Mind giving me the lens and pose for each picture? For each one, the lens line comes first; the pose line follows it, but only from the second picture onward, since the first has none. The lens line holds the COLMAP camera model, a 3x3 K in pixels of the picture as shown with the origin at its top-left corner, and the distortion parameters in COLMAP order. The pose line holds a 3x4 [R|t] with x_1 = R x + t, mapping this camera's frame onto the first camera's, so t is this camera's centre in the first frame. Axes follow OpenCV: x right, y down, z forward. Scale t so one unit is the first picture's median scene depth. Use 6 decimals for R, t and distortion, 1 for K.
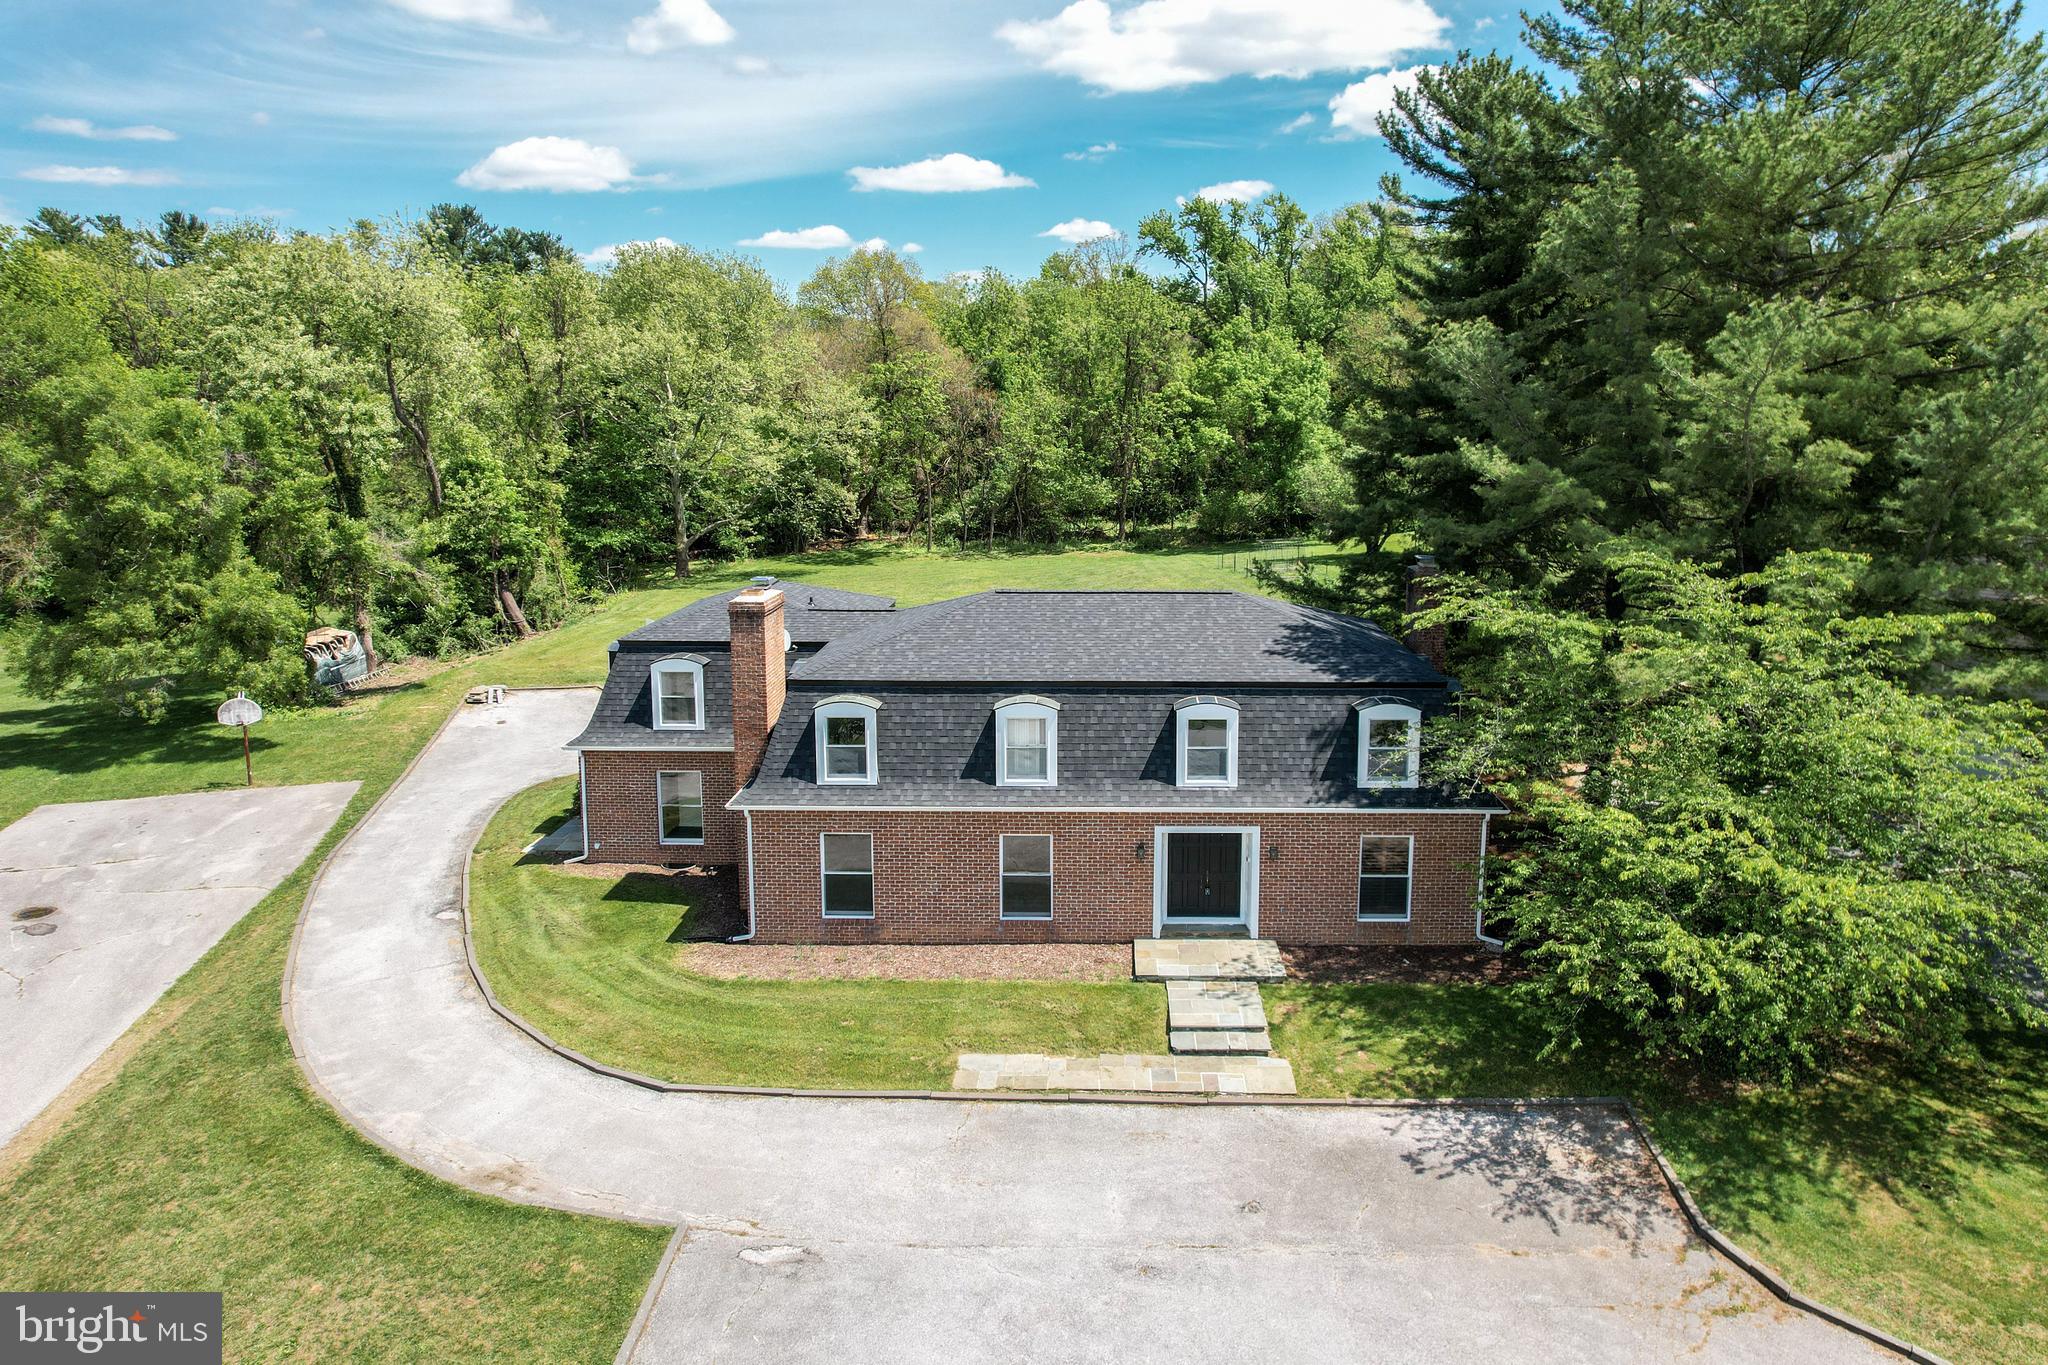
lens RADIAL K [[1322.5, 0, 1082.9], [0, 1322.5, 569.9], [0, 0, 1]] dist [-0.035731, 0.004122]
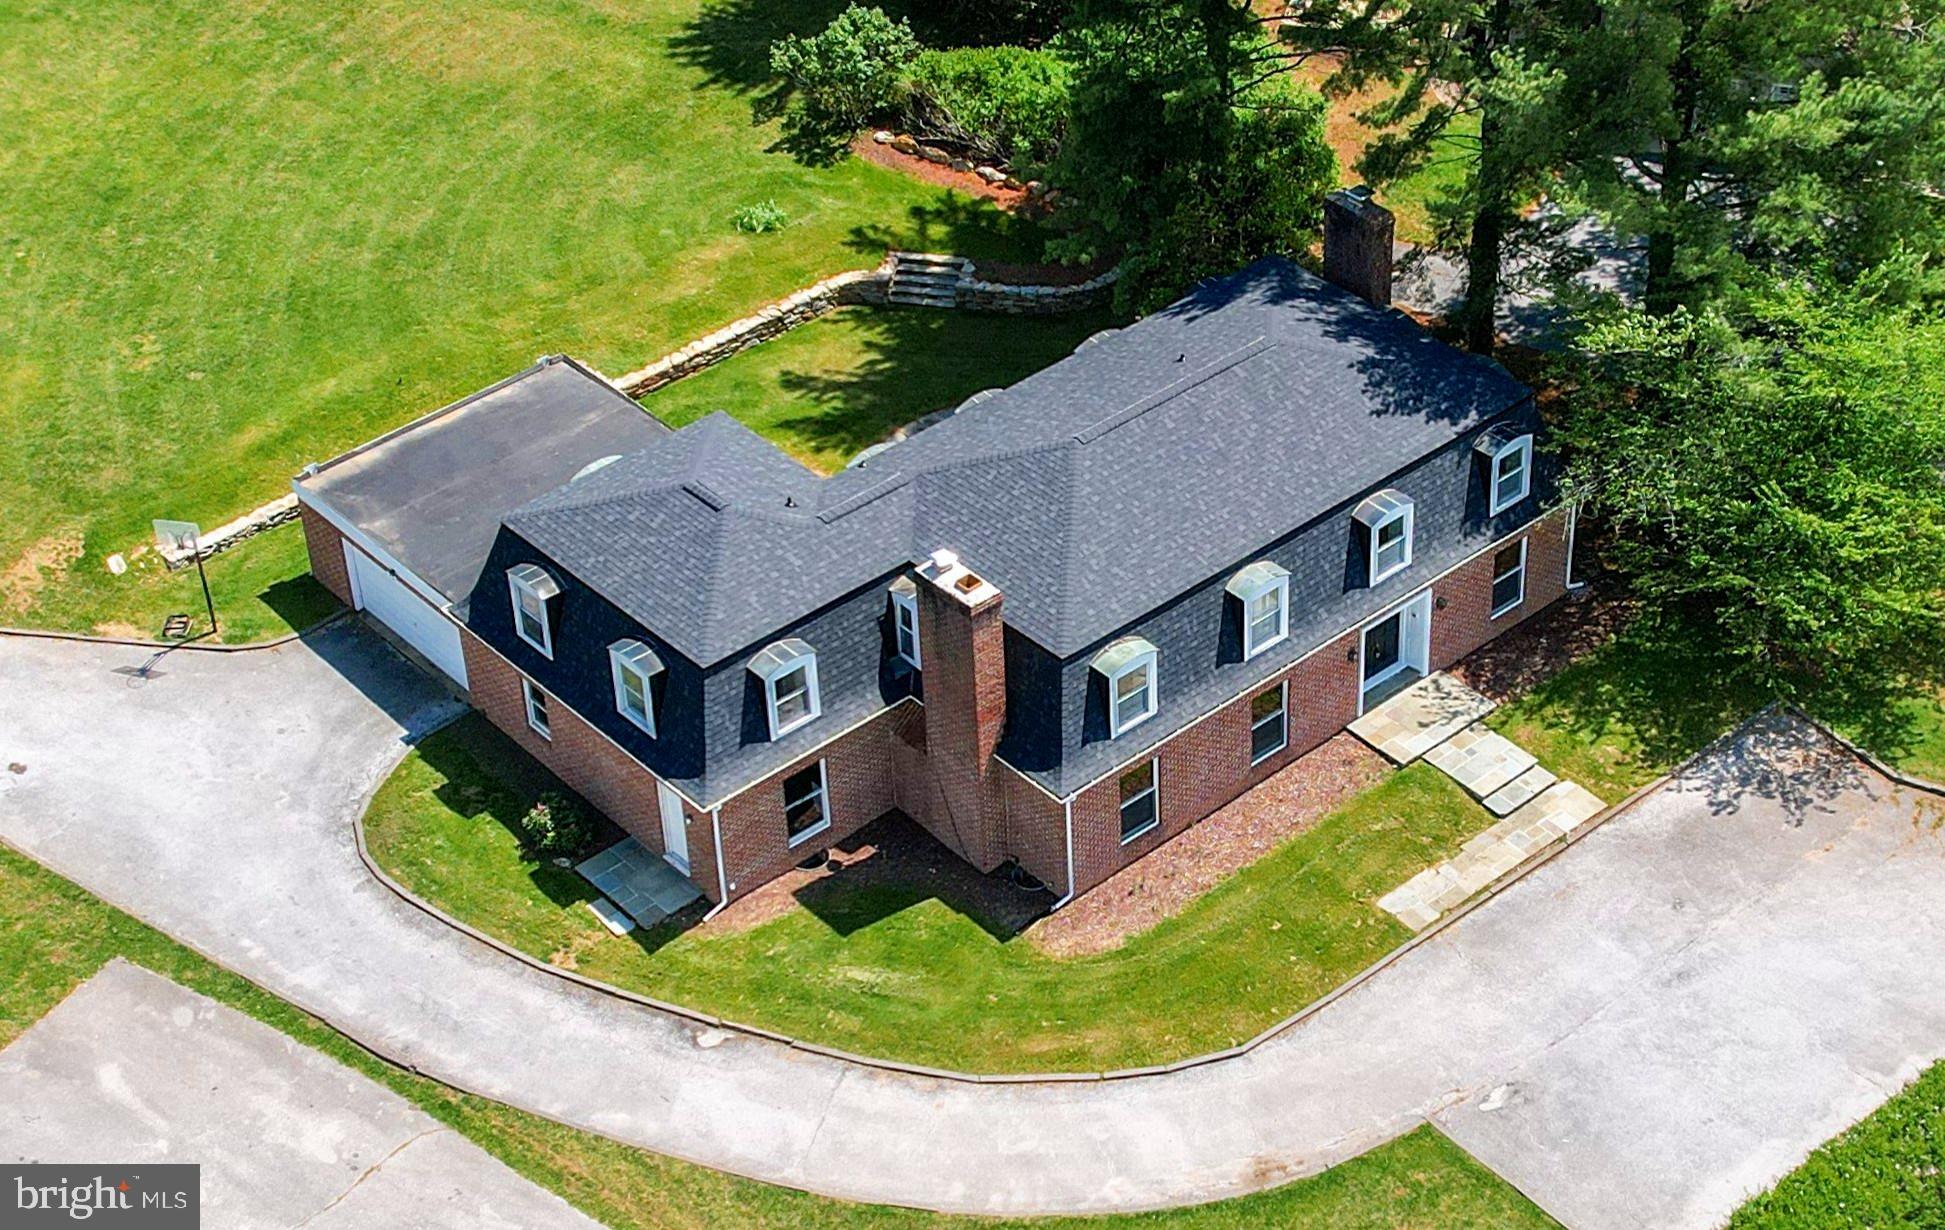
lens RADIAL K [[3326.7, 0, 1068.6], [0, 3326.7, 616.3], [0, 0, 1]] dist [-0.005627, -0.120164]
pose [[0.736497, -0.423834, 0.527197, -1.514286], [0.106743, 0.842424, 0.528136, -1.240737], [-0.667965, -0.332696, 0.665685, -0.594181]]
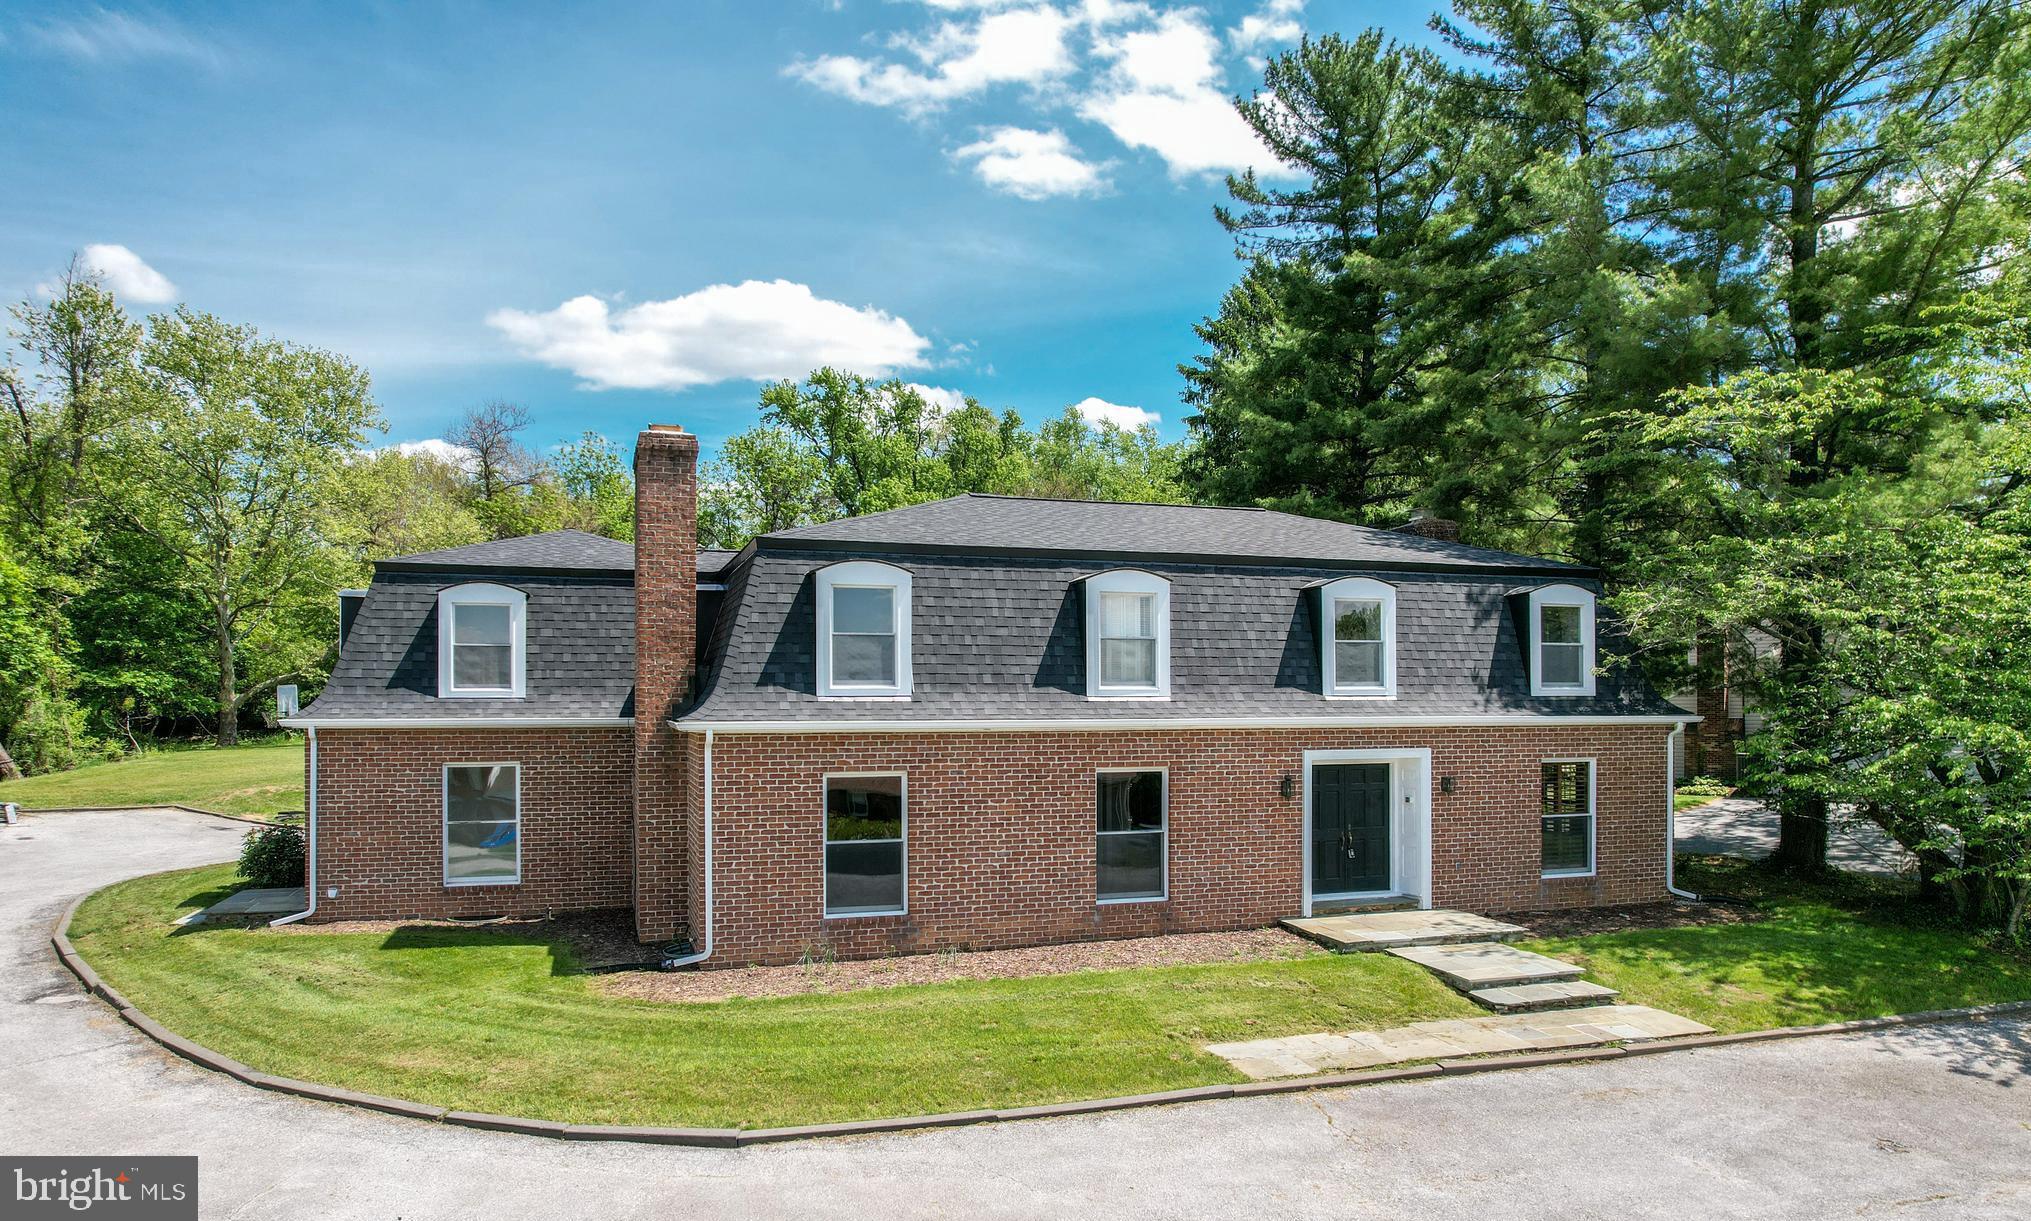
lens RADIAL K [[1304.4, 0, 1015.9], [0, 1304.4, 686.5], [0, 0, 1]] dist [-0.065249, 0.043043]
pose [[0.946380, 0.000558, 0.323056, -0.317865], [0.040857, 0.991762, -0.121401, 0.242056], [-0.320463, 0.128091, 0.938561, 0.404411]]
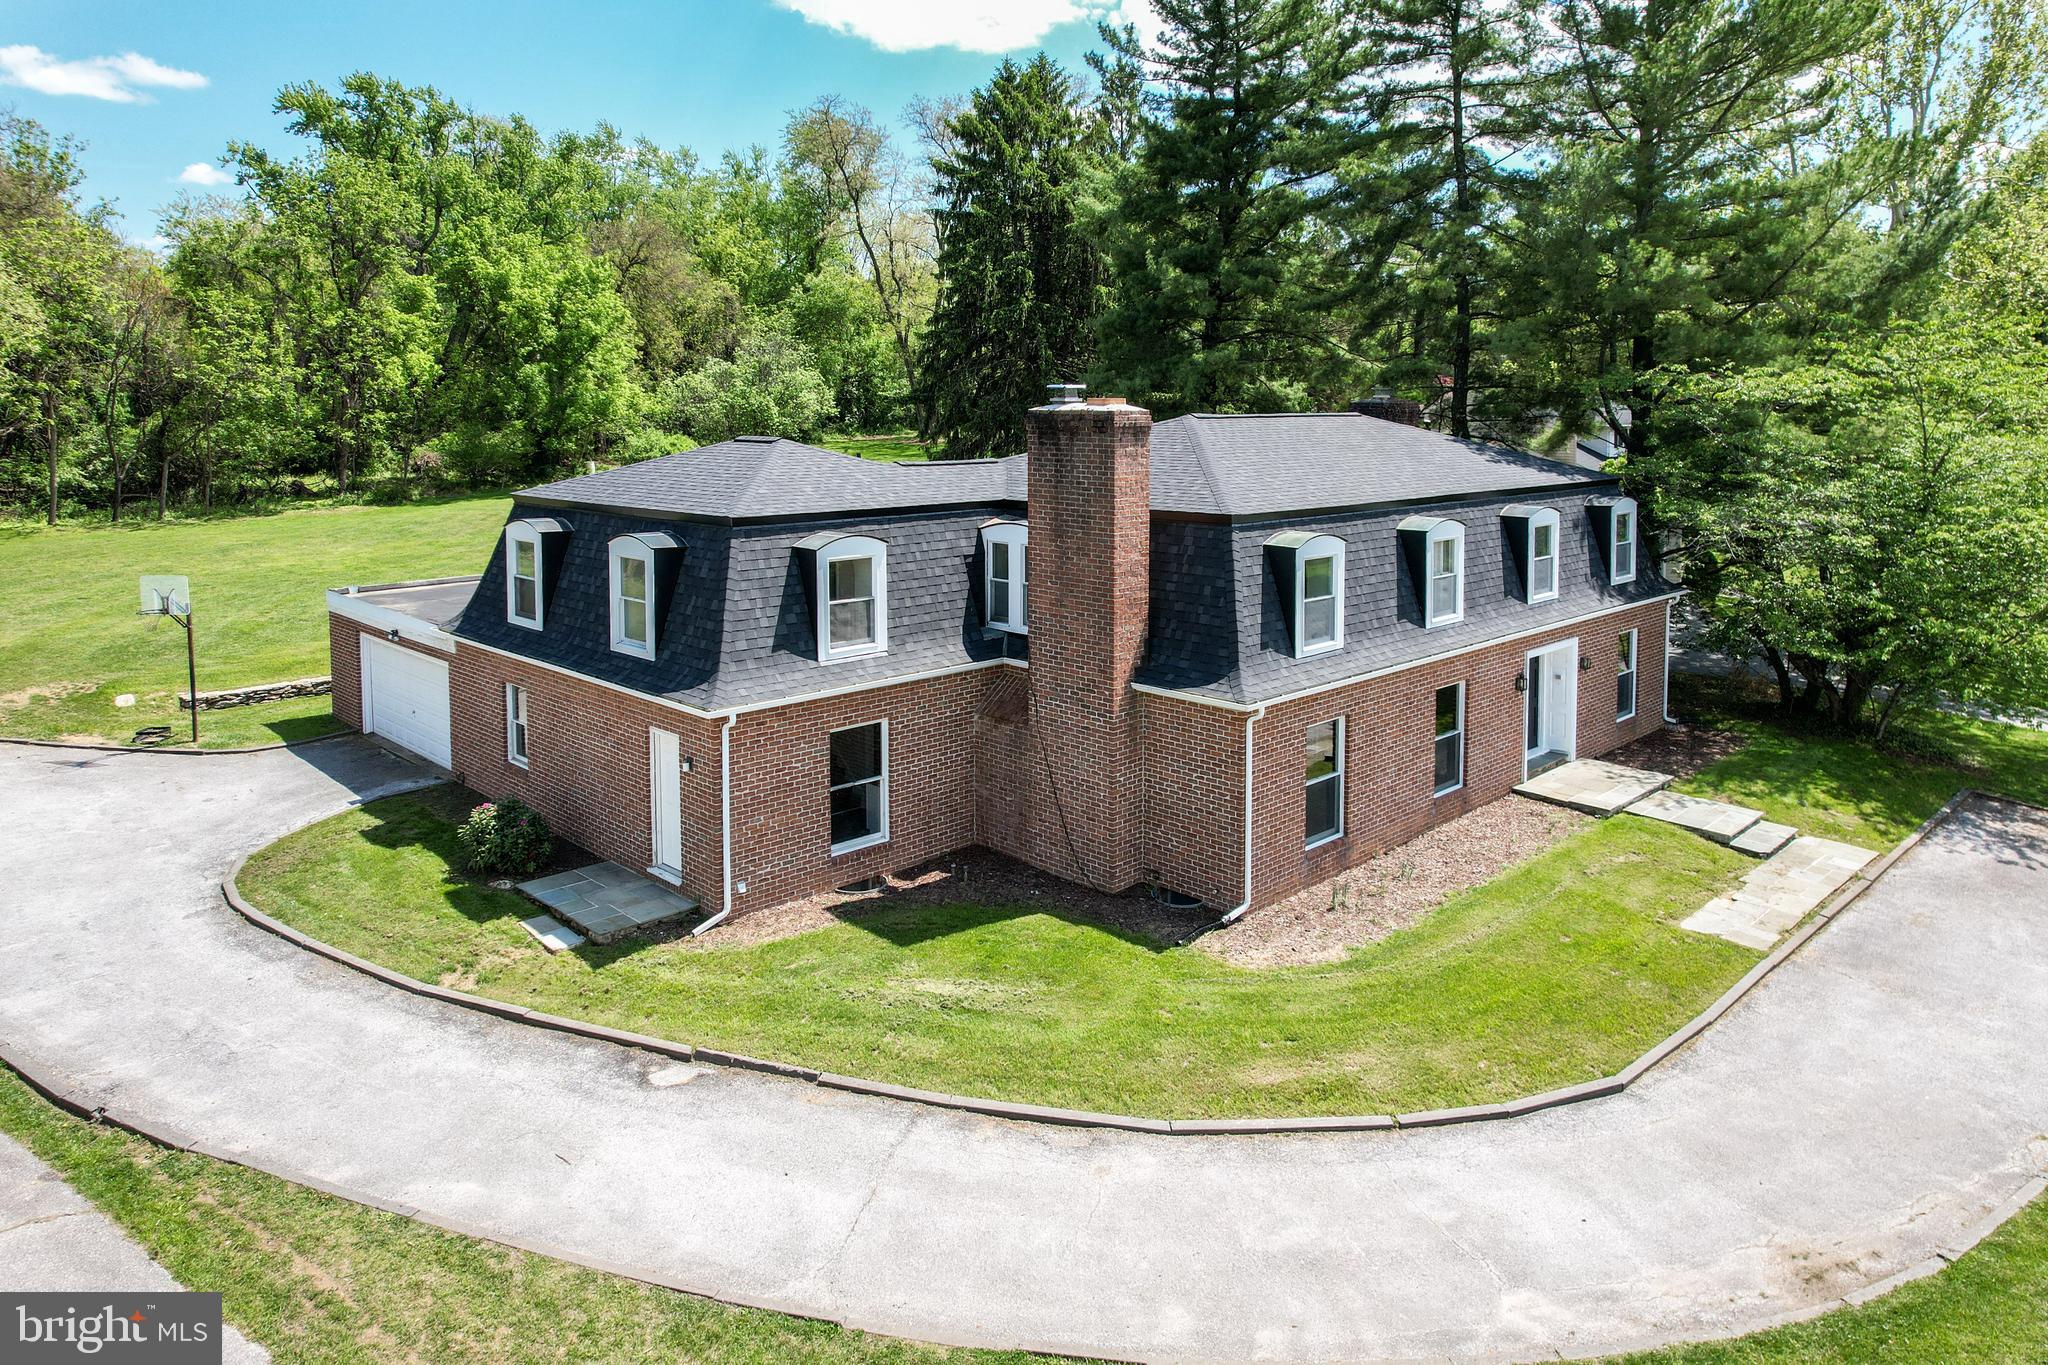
lens RADIAL K [[1357.4, 0, 1016.0], [0, 1357.4, 468.0], [0, 0, 1]] dist [-0.051674, 0.023384]
pose [[0.706940, -0.036177, 0.706348, -0.826570], [0.084503, 0.995858, -0.033569, 0.075372], [-0.702207, 0.083420, 0.707069, 0.604485]]
